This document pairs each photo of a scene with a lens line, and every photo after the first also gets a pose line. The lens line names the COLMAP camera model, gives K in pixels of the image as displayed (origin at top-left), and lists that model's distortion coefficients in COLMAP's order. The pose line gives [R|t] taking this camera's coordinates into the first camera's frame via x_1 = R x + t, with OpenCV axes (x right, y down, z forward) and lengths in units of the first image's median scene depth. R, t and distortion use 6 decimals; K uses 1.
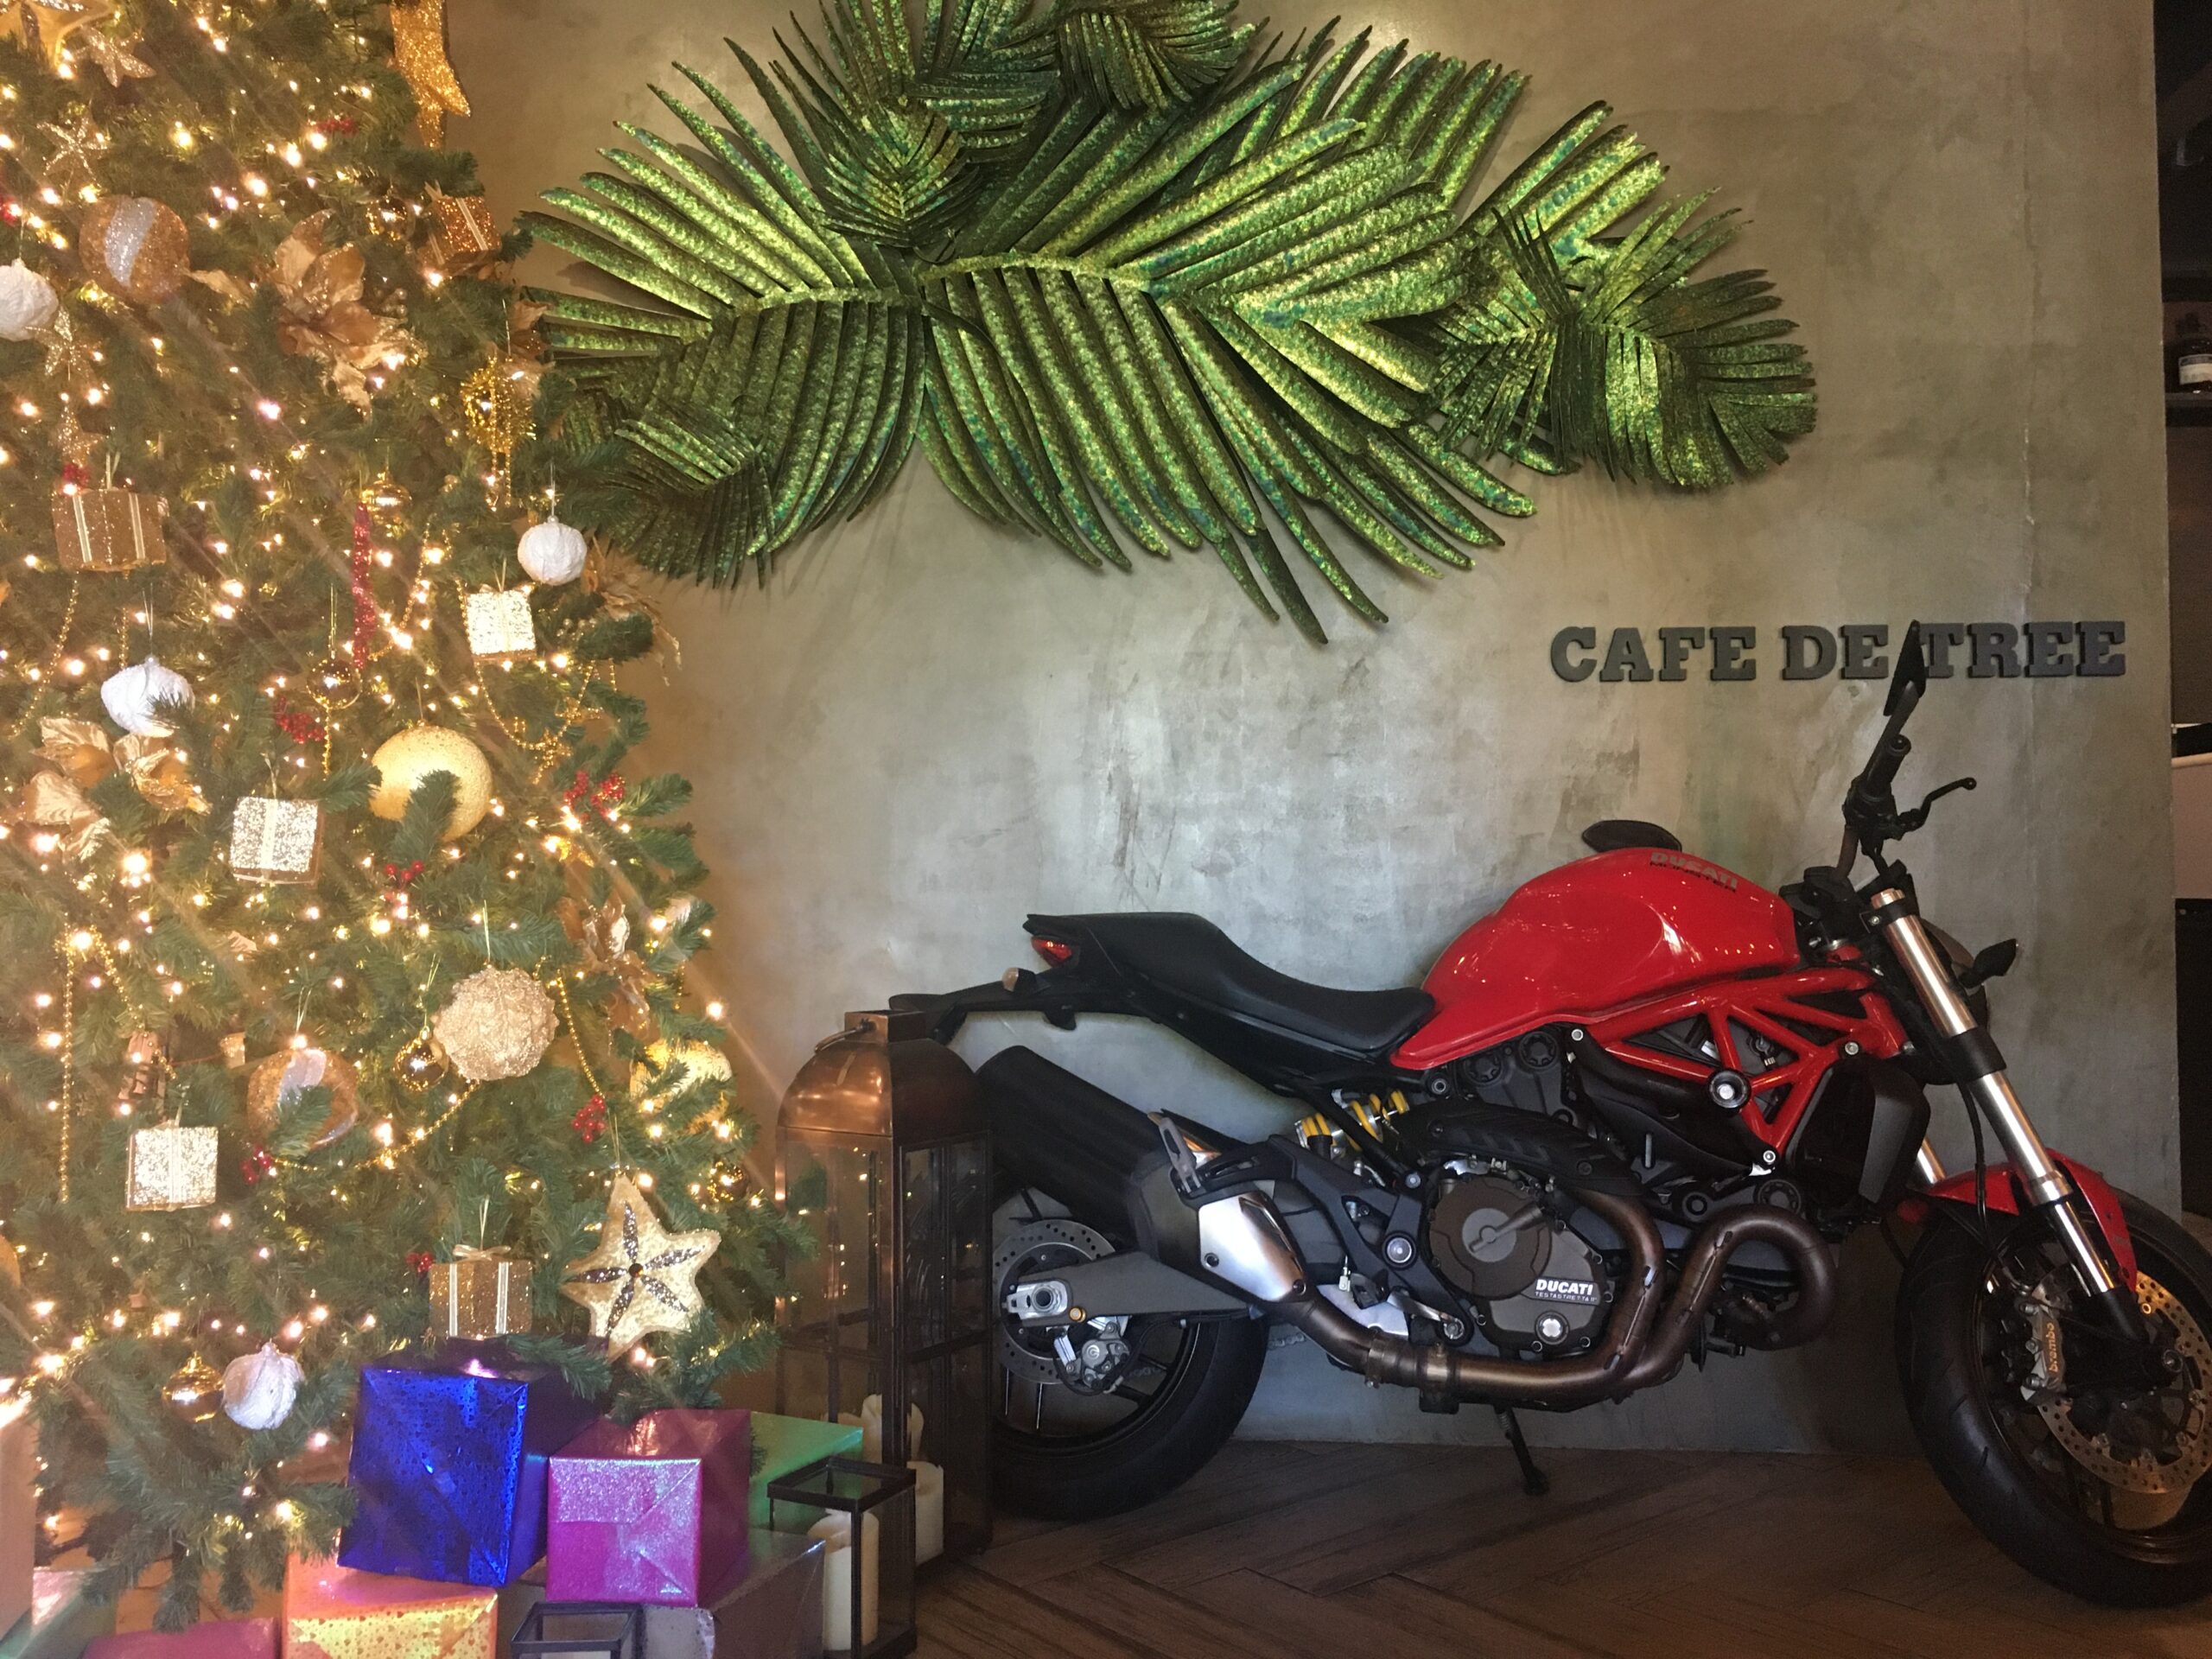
lens RADIAL K [[1876.1, 0, 1101.9], [0, 1876.1, 823.8], [0, 0, 1]] dist [0.076328, -0.101198]
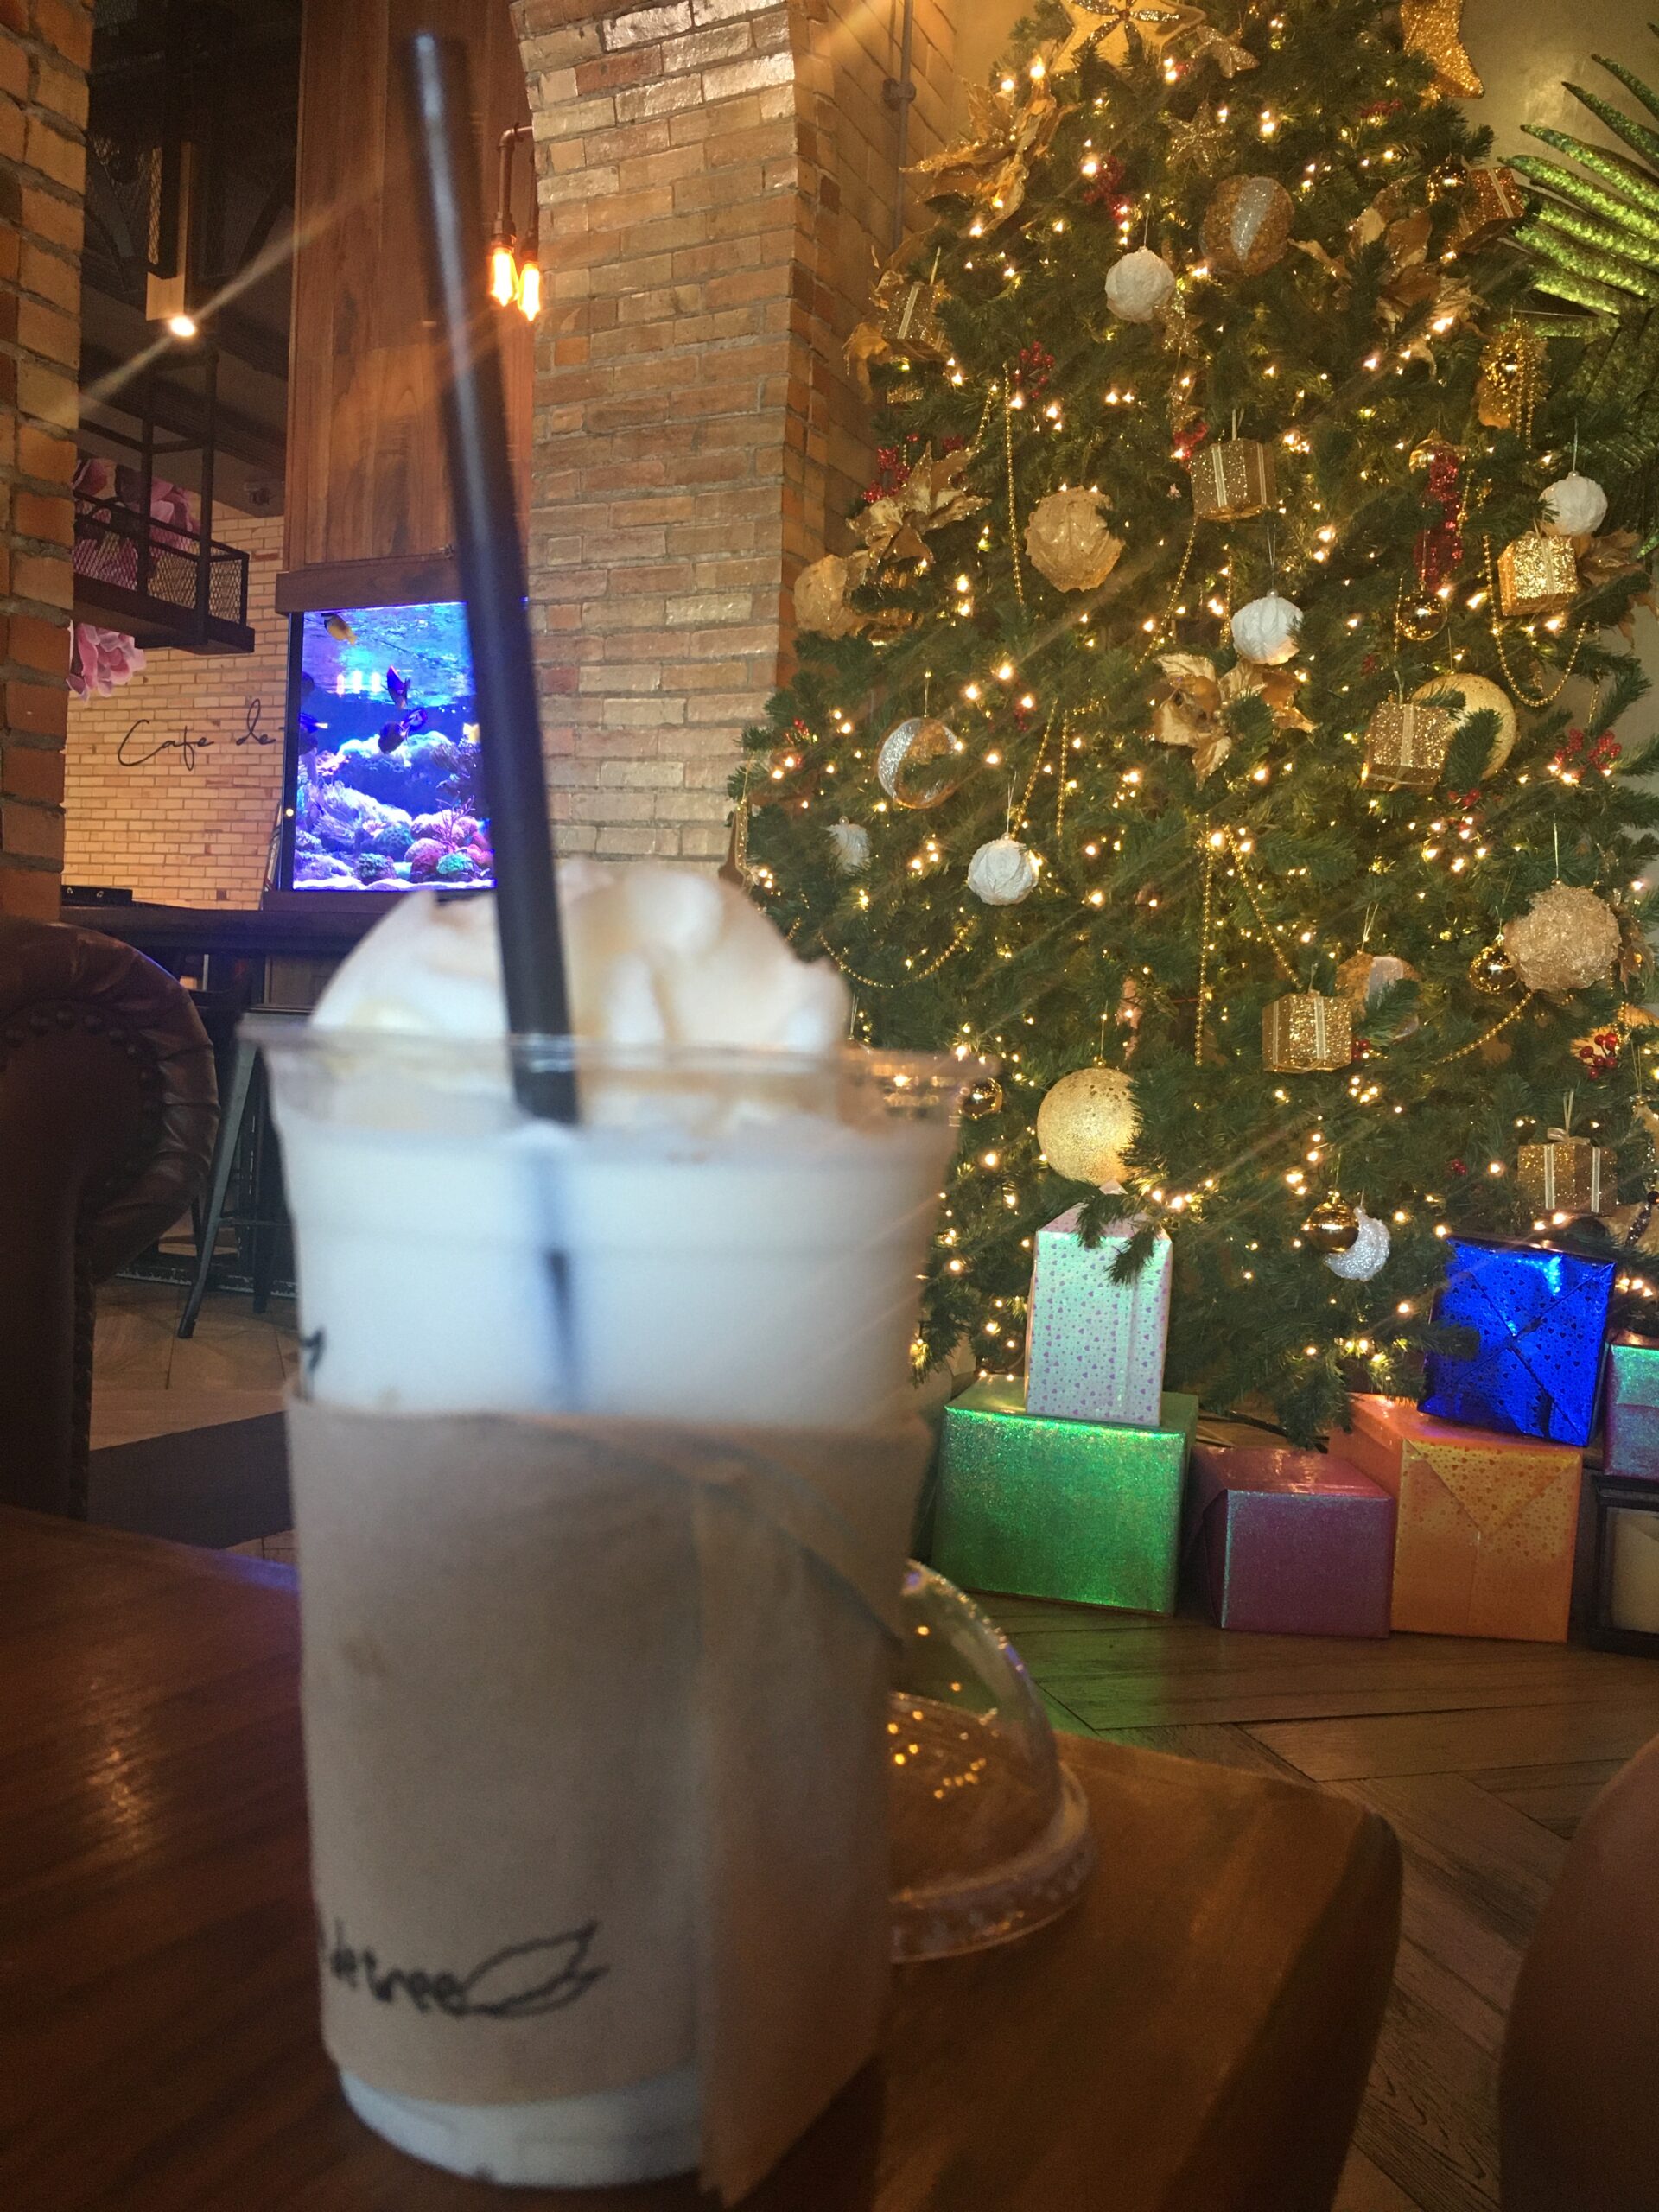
lens RADIAL K [[1876.1, 0, 827.8], [0, 1876.1, 1101.0], [0, 0, 1]] dist [0.076328, -0.101198]
pose [[0.924355, 0.056518, -0.377323, -0.275656], [-0.036396, 0.997519, 0.060252, 0.137865], [0.379793, -0.041962, 0.924119, -0.121523]]
